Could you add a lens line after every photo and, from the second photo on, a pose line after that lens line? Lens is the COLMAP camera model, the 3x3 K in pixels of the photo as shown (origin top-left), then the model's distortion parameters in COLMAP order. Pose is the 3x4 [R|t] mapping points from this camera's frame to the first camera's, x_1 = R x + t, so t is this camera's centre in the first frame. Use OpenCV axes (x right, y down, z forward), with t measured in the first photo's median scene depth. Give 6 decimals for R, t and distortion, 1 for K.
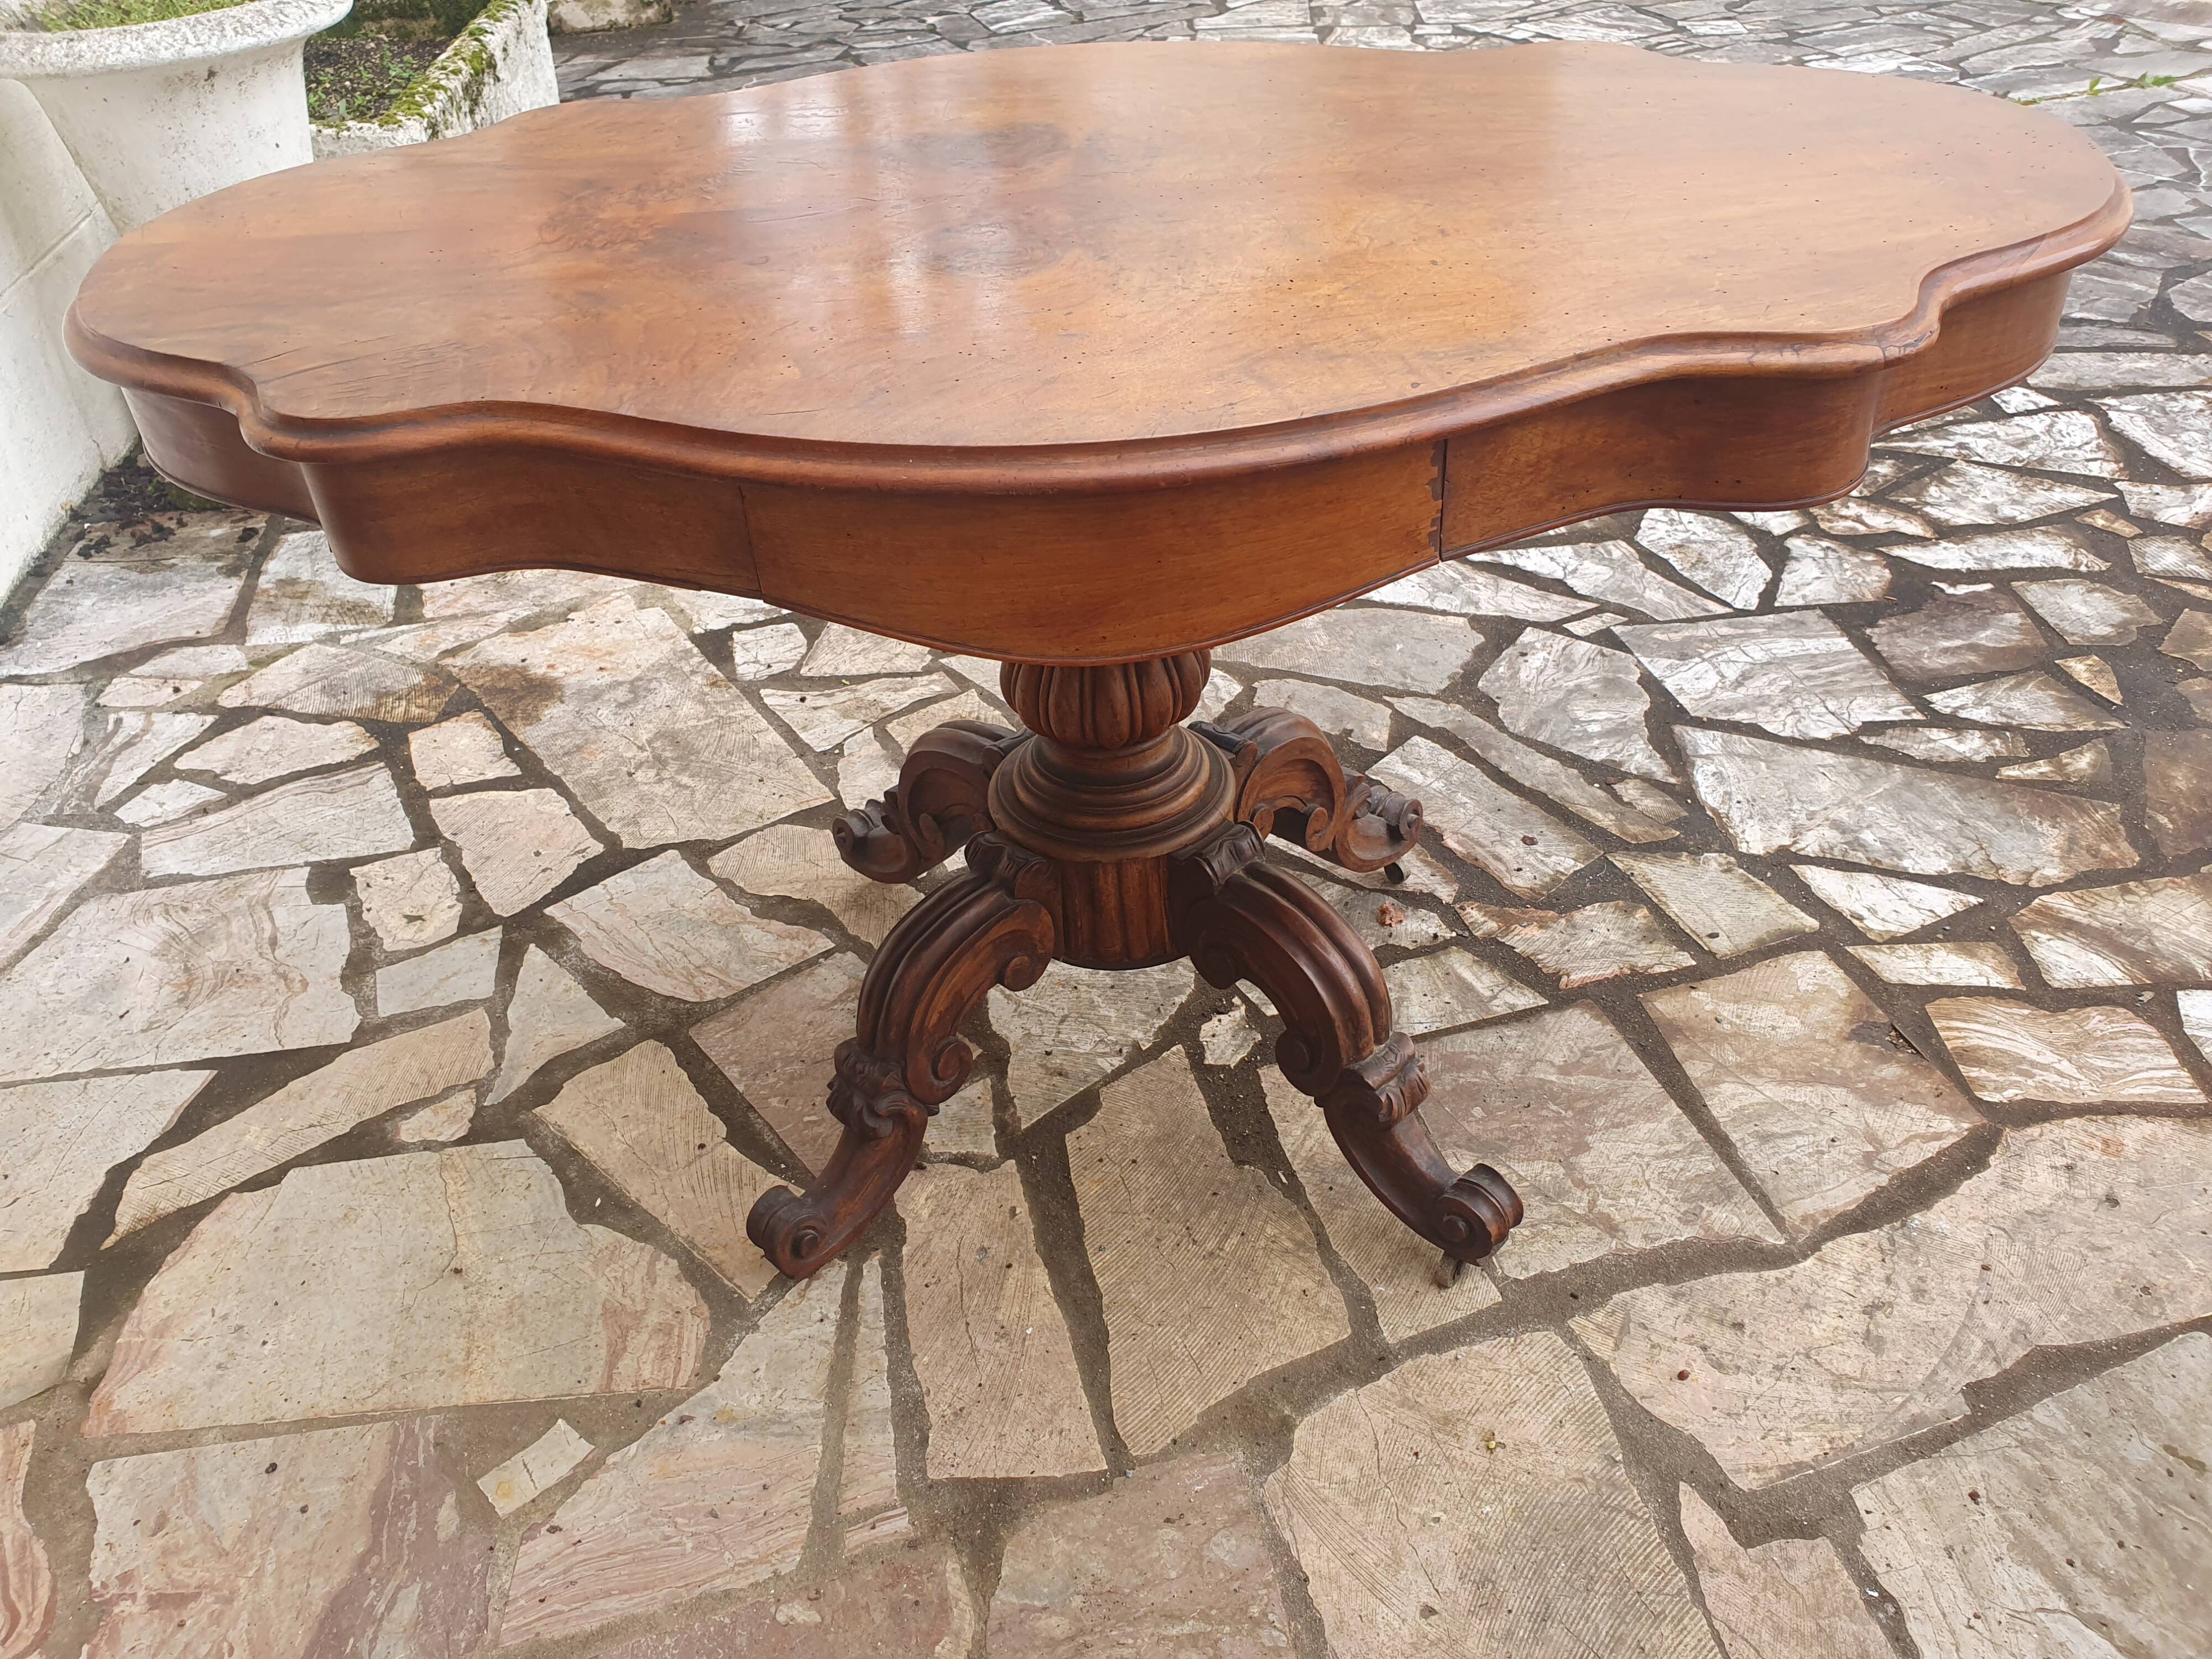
lens RADIAL K [[1734.2, 0, 1067.1], [0, 1734.2, 817.0], [0, 0, 1]] dist [-0.012772, 0.029888]
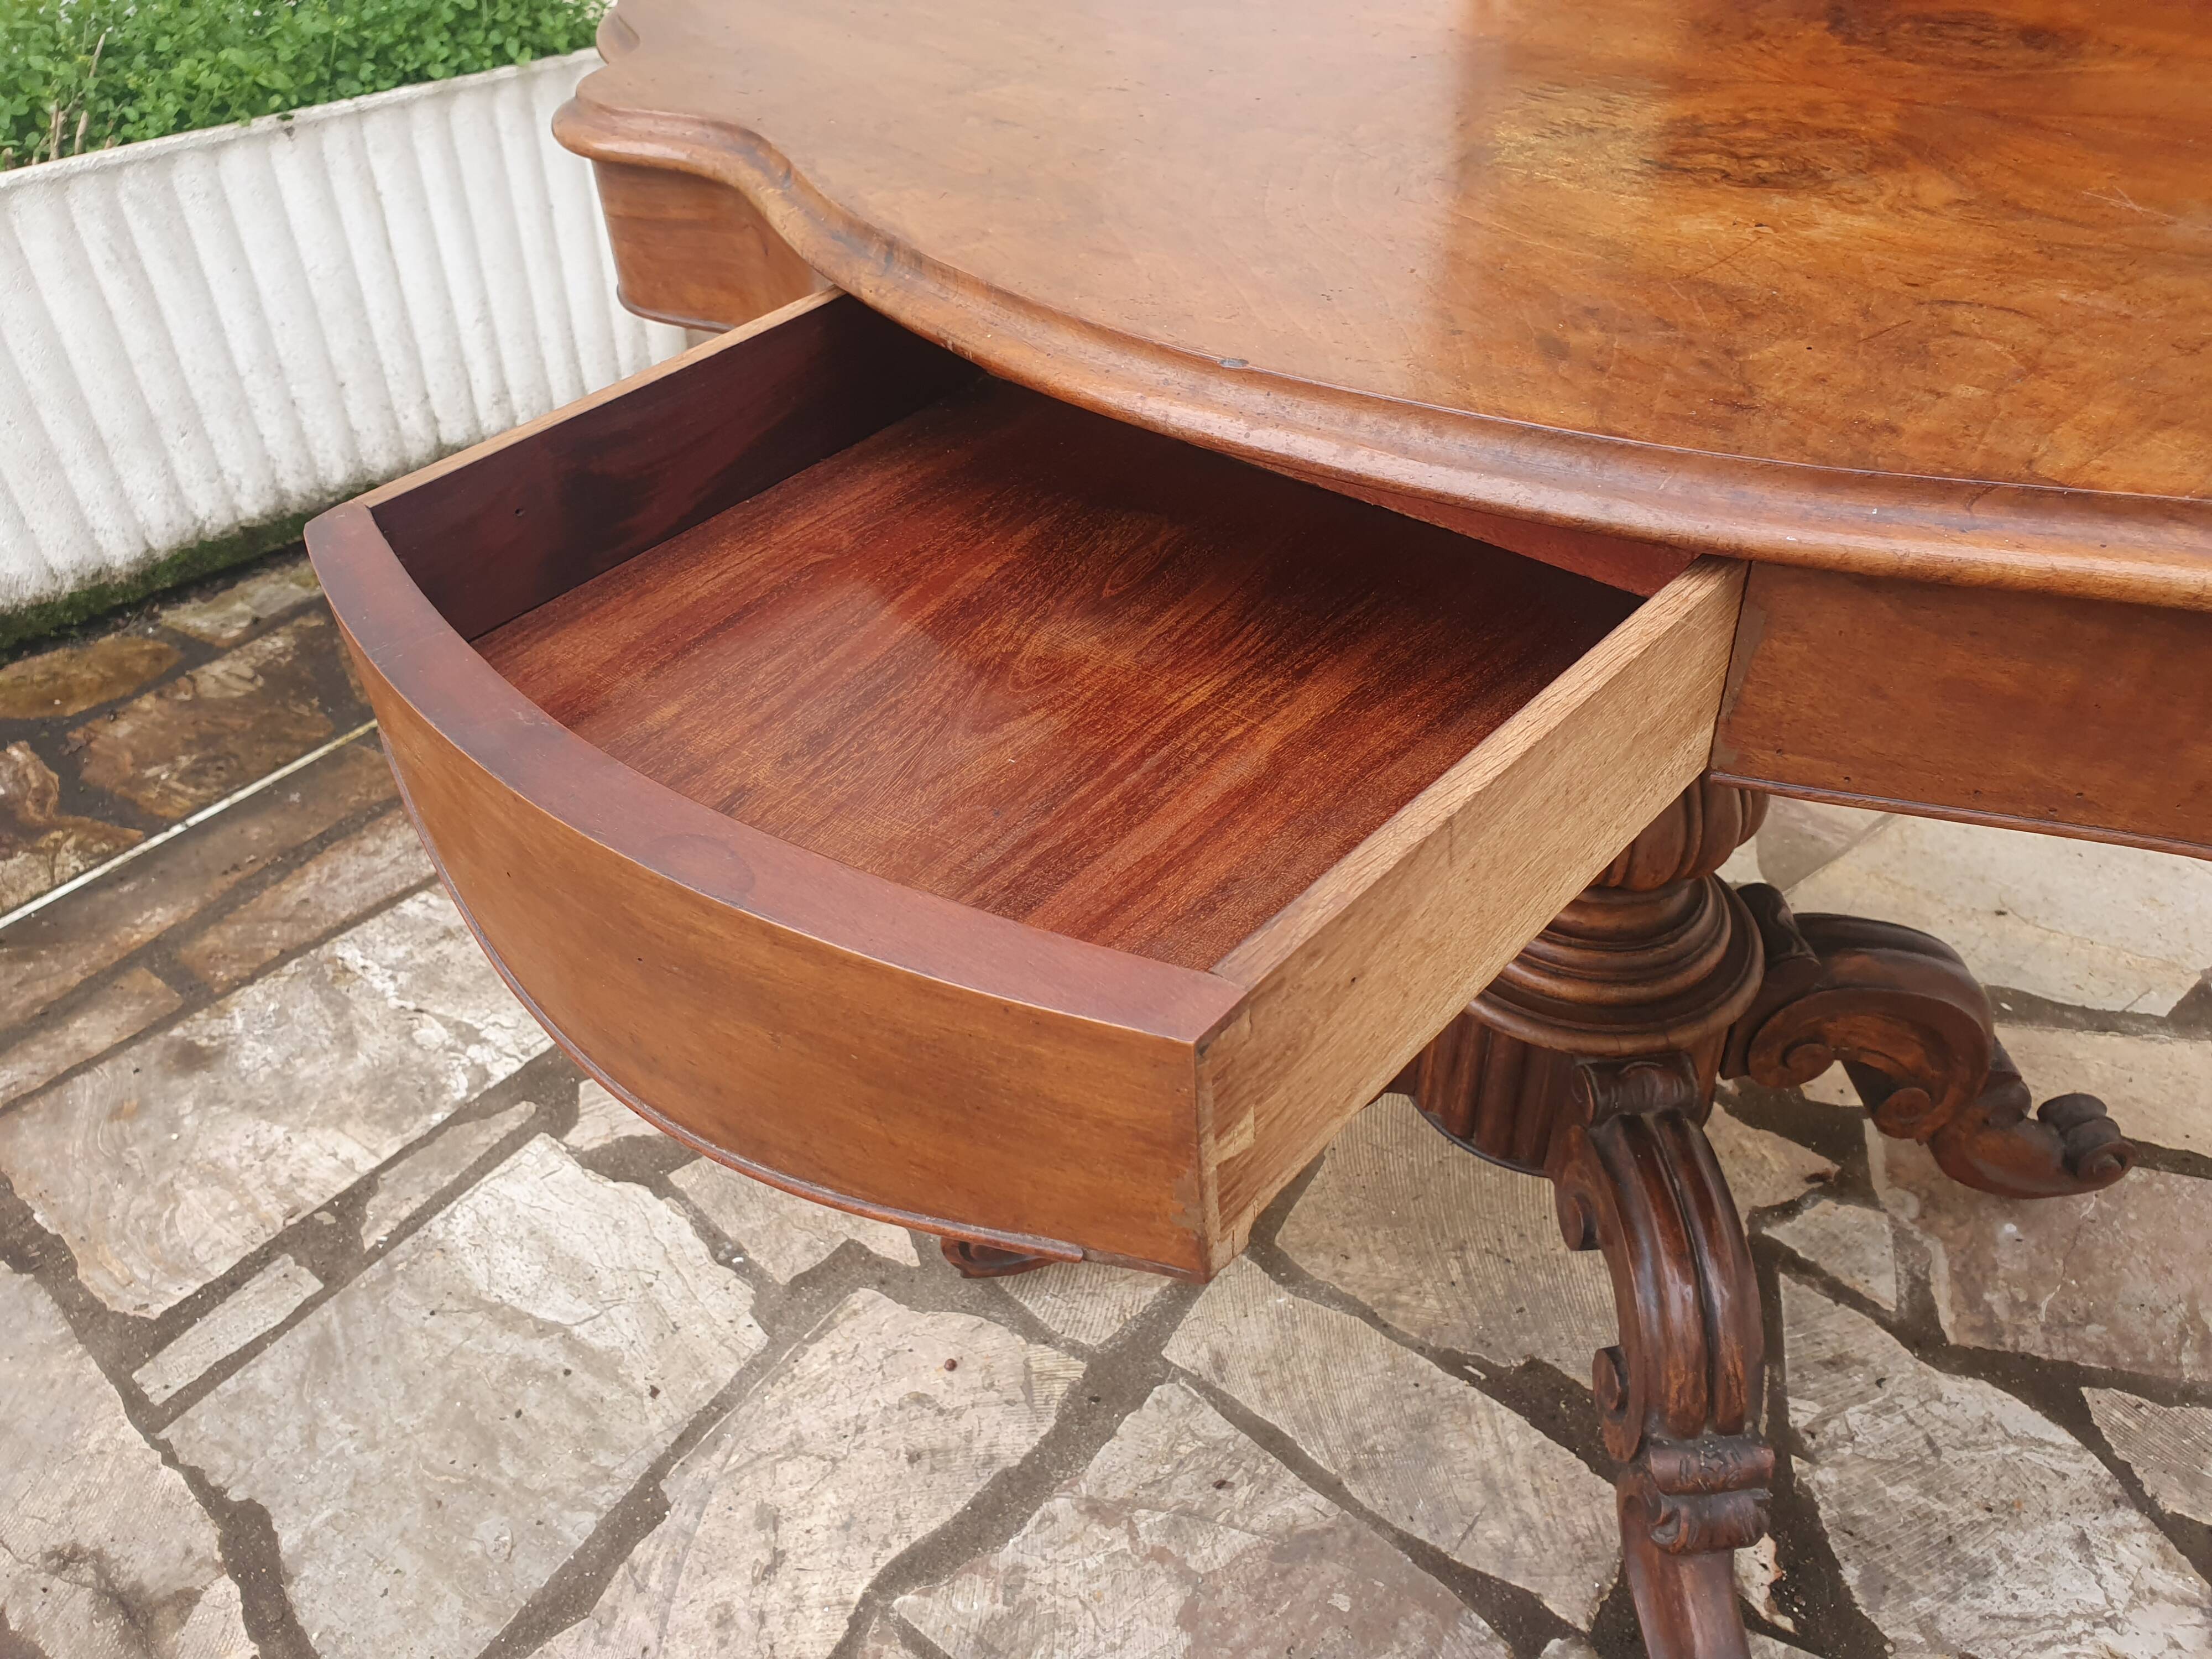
lens RADIAL K [[1752.1, 0, 1076.0], [0, 1752.1, 821.0], [0, 0, 1]] dist [-0.010447, 0.024773]
pose [[-0.815755, 0.412628, -0.405317, 0.476692], [-0.259118, 0.365791, 0.893898, -0.524453], [0.517109, 0.834227, -0.191477, 0.835293]]
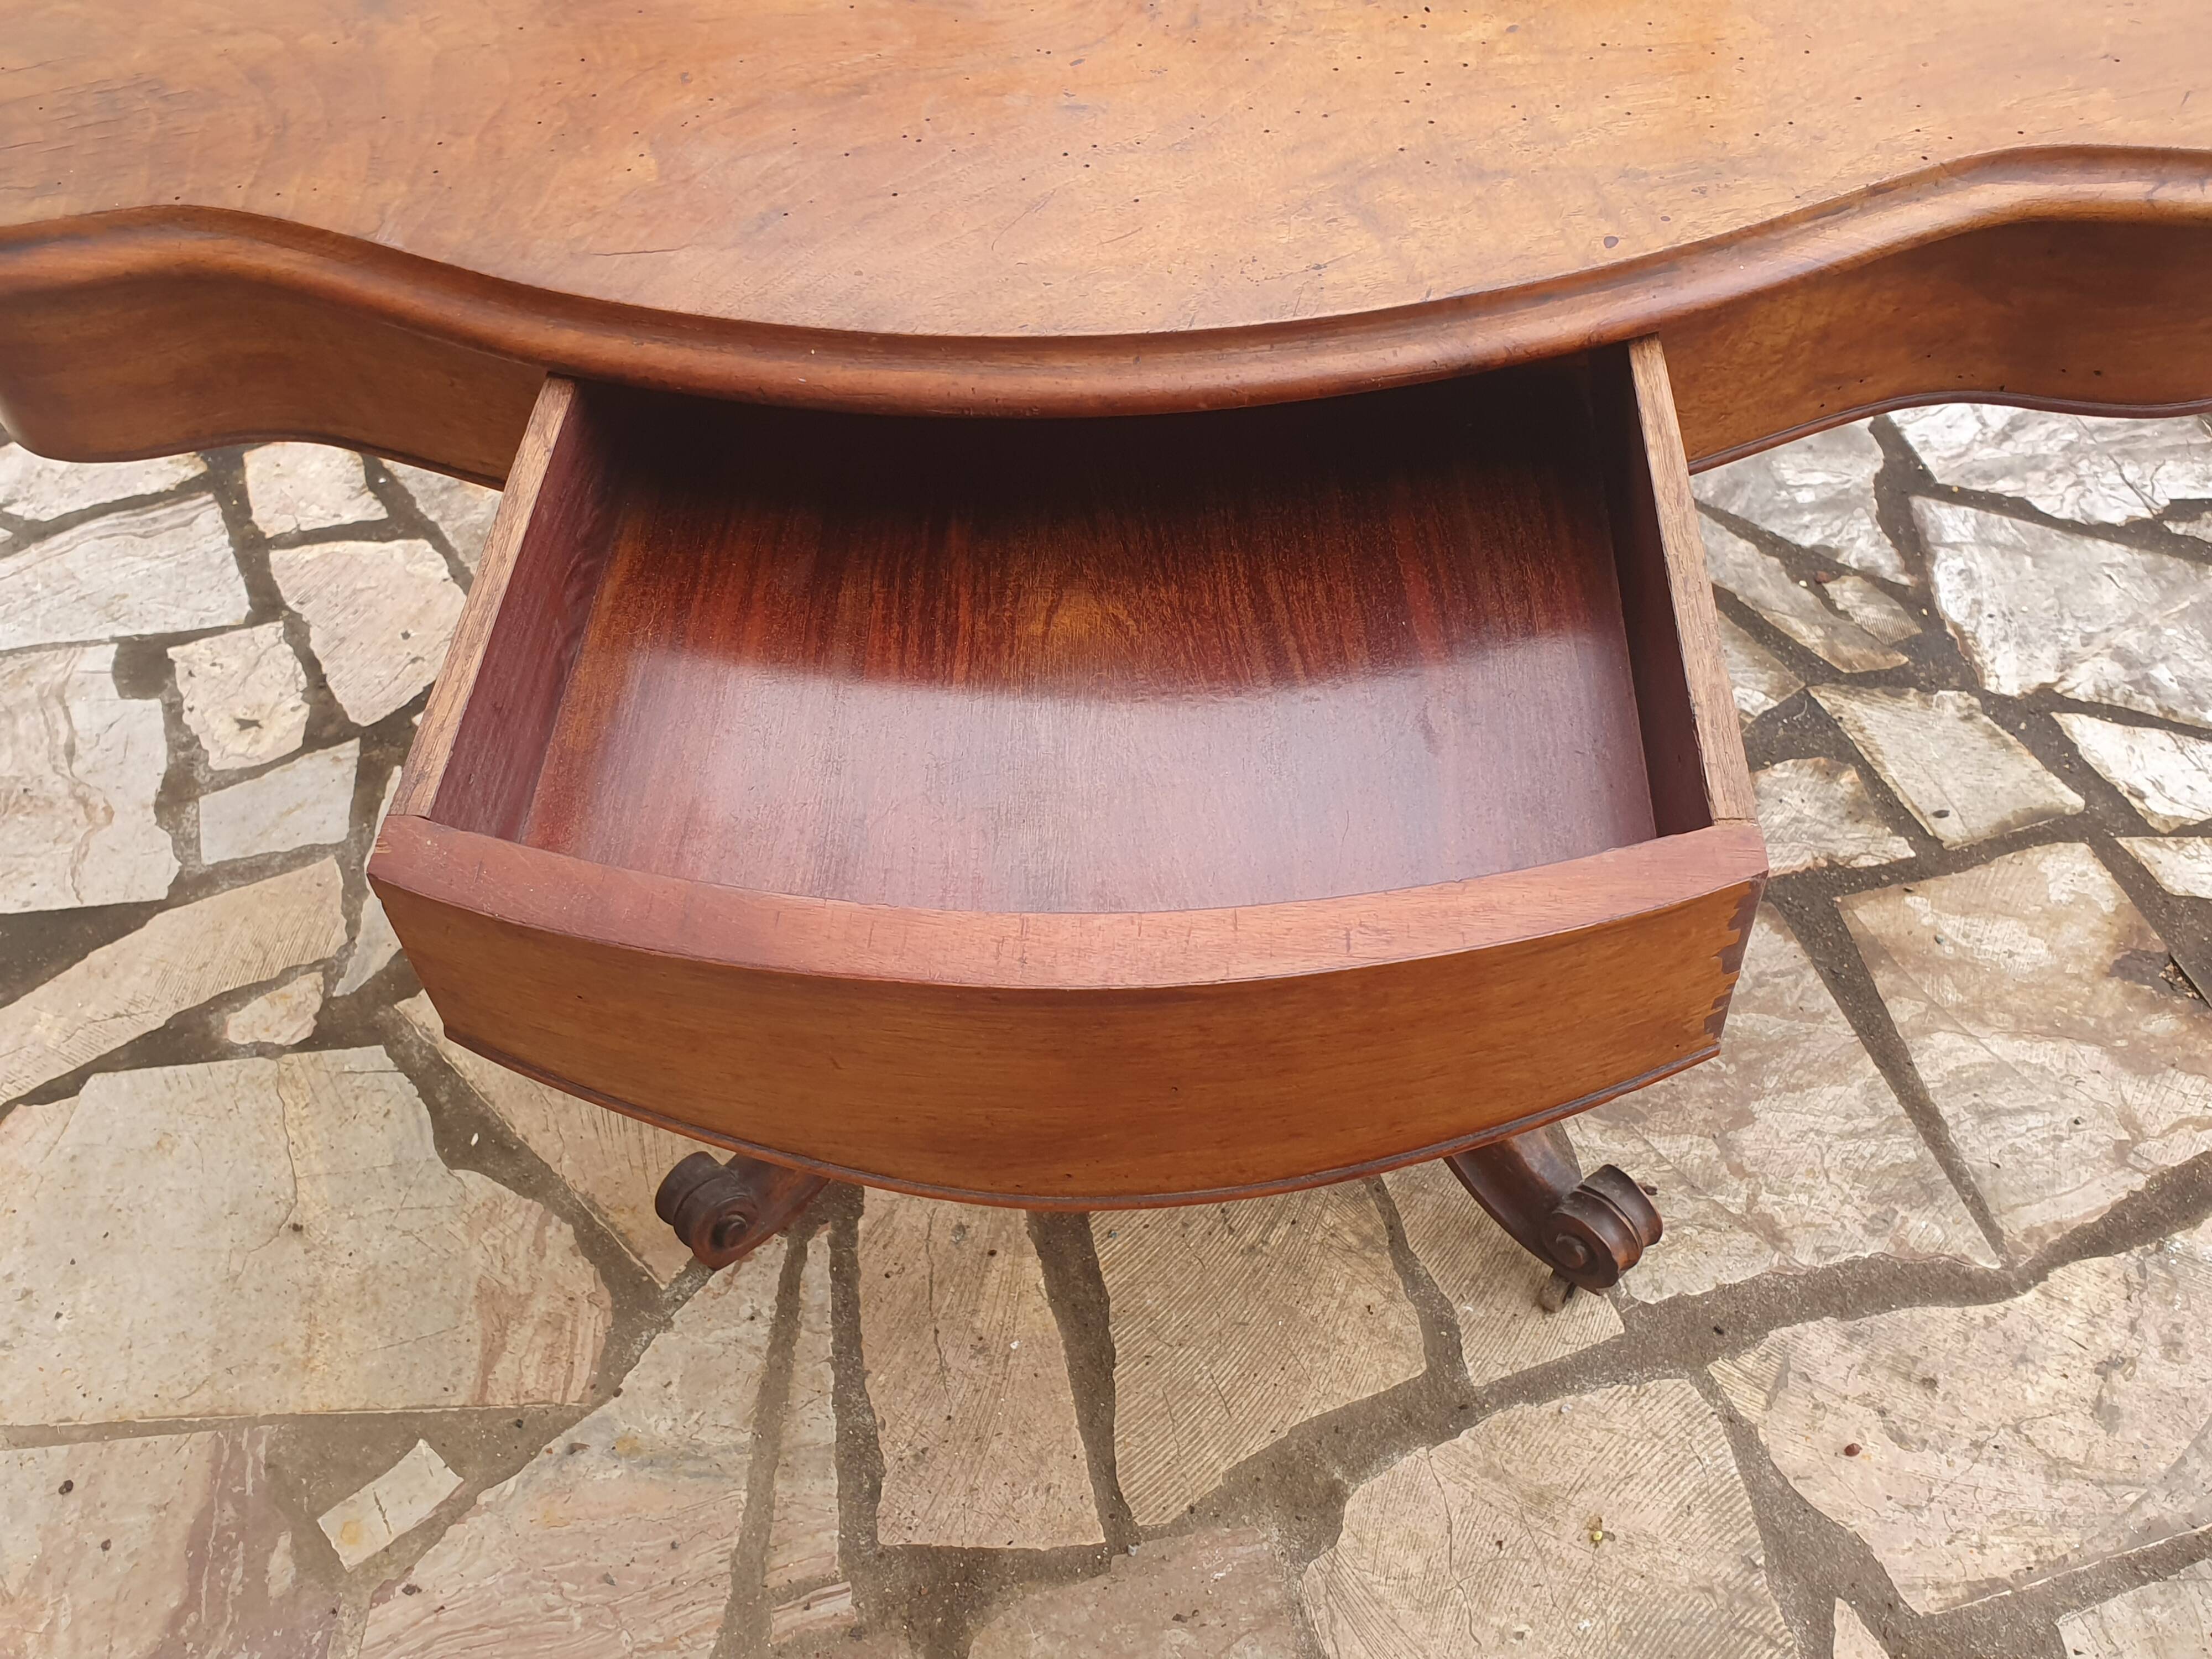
lens RADIAL K [[2051.5, 0, 1064.1], [0, 2051.5, 836.6], [0, 0, 1]] dist [-0.004416, 0.000000]
pose [[0.999220, 0.029965, -0.025719, 0.015930], [-0.024121, 0.978822, 0.203288, -0.106925], [0.031266, -0.202510, 0.978781, 0.126027]]
